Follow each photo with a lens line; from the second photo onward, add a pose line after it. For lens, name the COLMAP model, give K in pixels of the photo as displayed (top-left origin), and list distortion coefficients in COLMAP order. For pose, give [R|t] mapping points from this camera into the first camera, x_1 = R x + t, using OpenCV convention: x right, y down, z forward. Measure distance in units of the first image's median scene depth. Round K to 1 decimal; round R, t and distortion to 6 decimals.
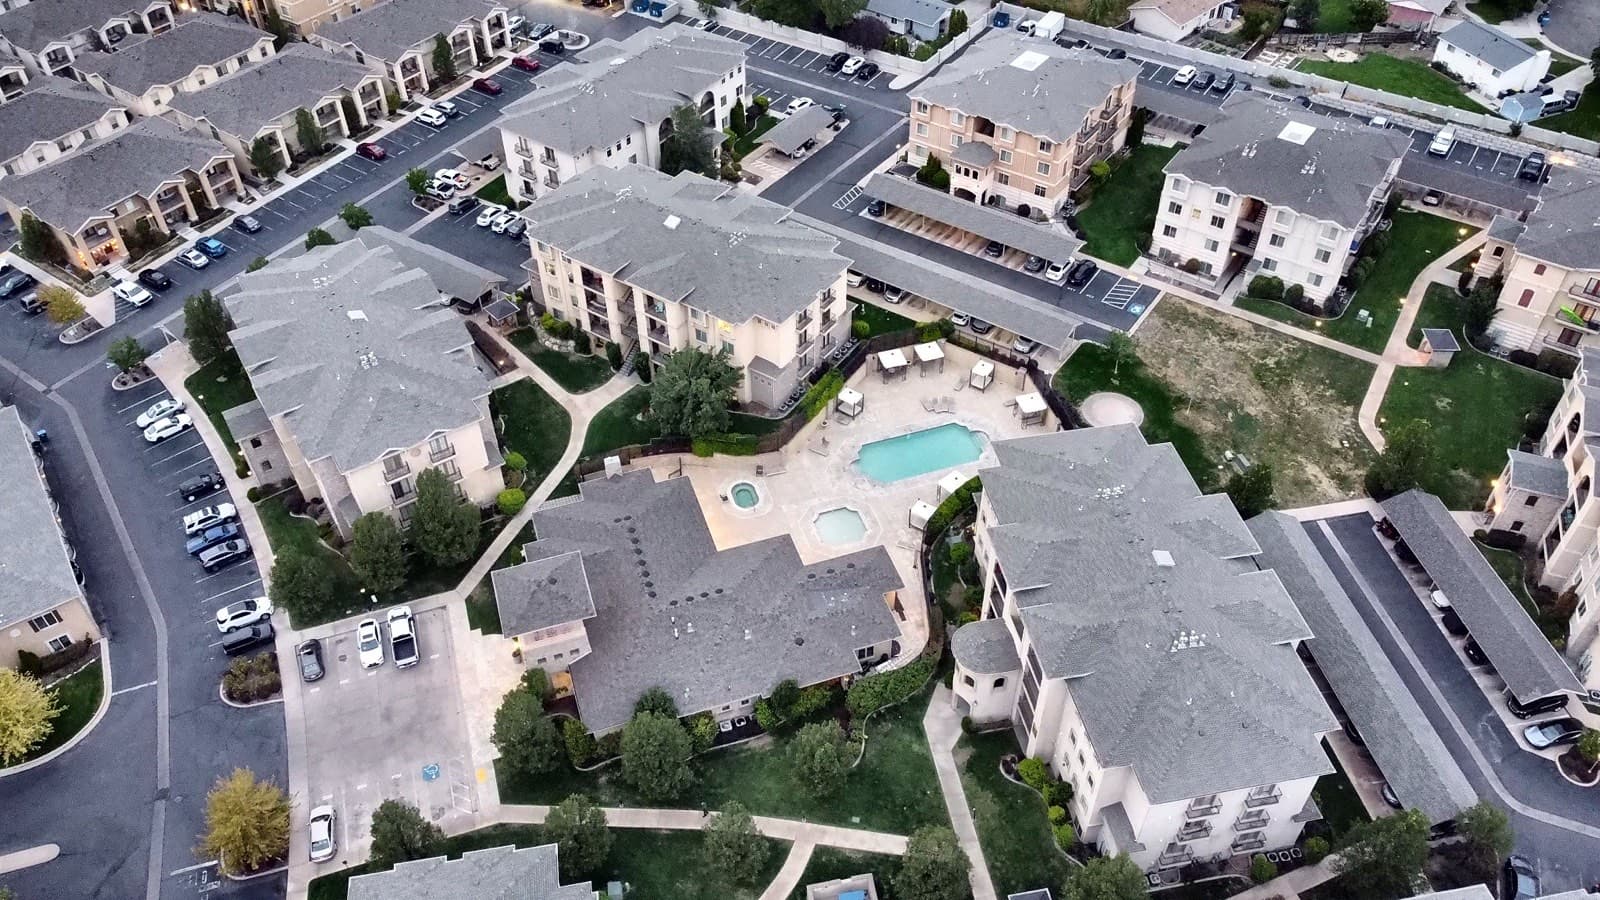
lens RADIAL K [[1204.3, 0, 800.0], [0, 1204.3, 450.0], [0, 0, 1]] dist [-0.008042, 0.001125]
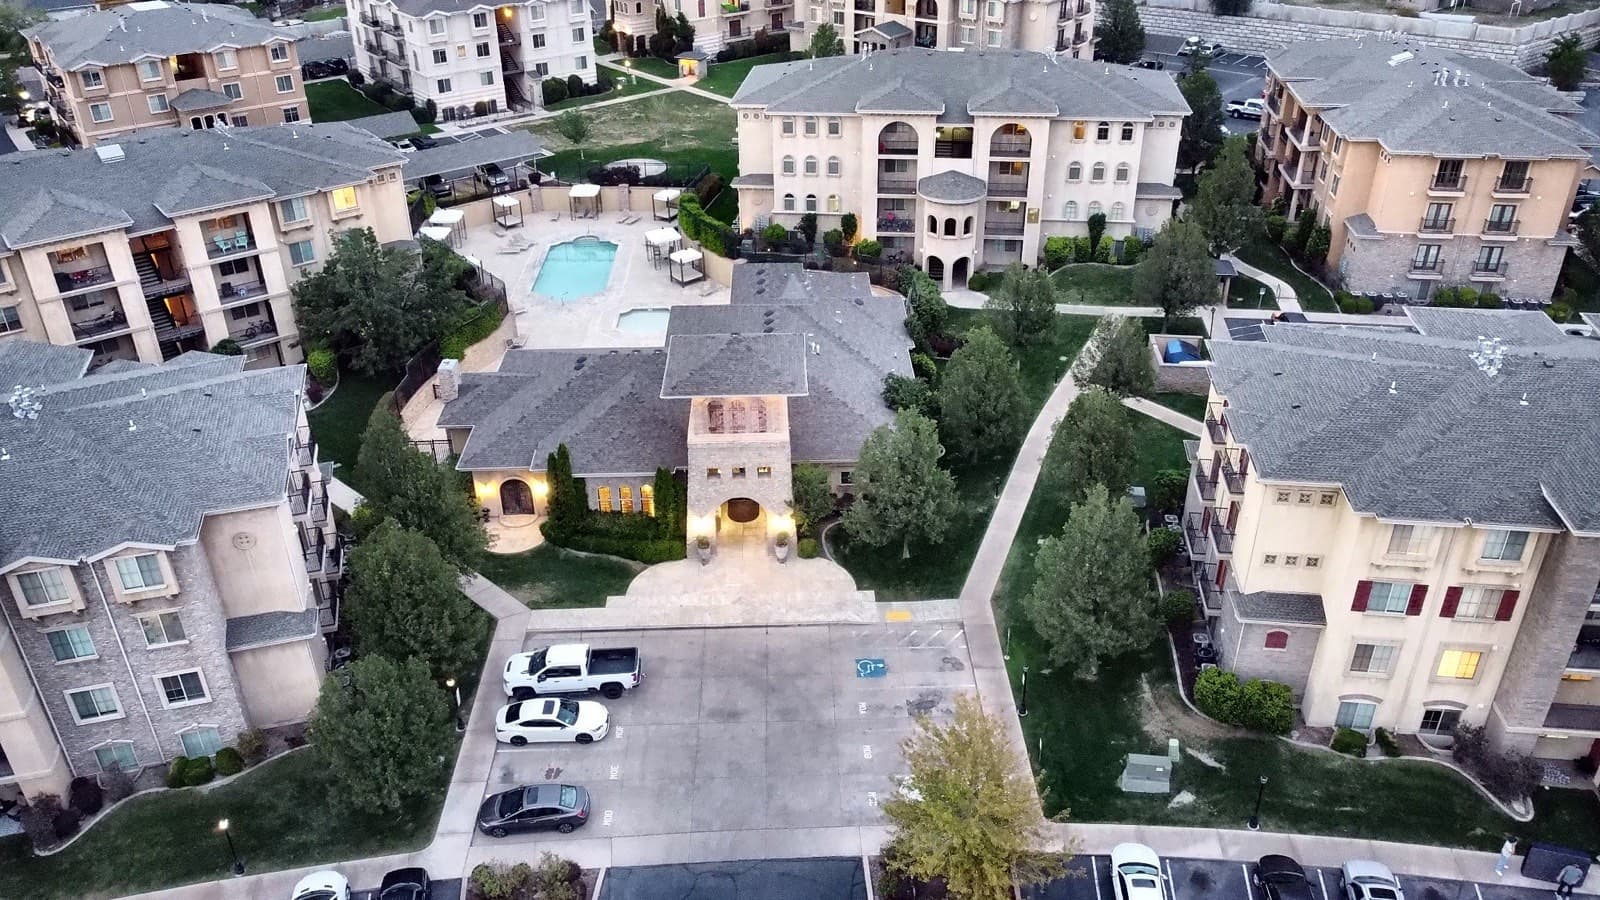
lens RADIAL K [[1204.3, 0, 800.0], [0, 1204.3, 450.0], [0, 0, 1]] dist [-0.008042, 0.001125]
pose [[0.290923, -0.471077, 0.832737, -0.546277], [0.665204, 0.725175, 0.177836, 0.044064], [-0.687654, 0.502203, 0.524332, 0.472794]]
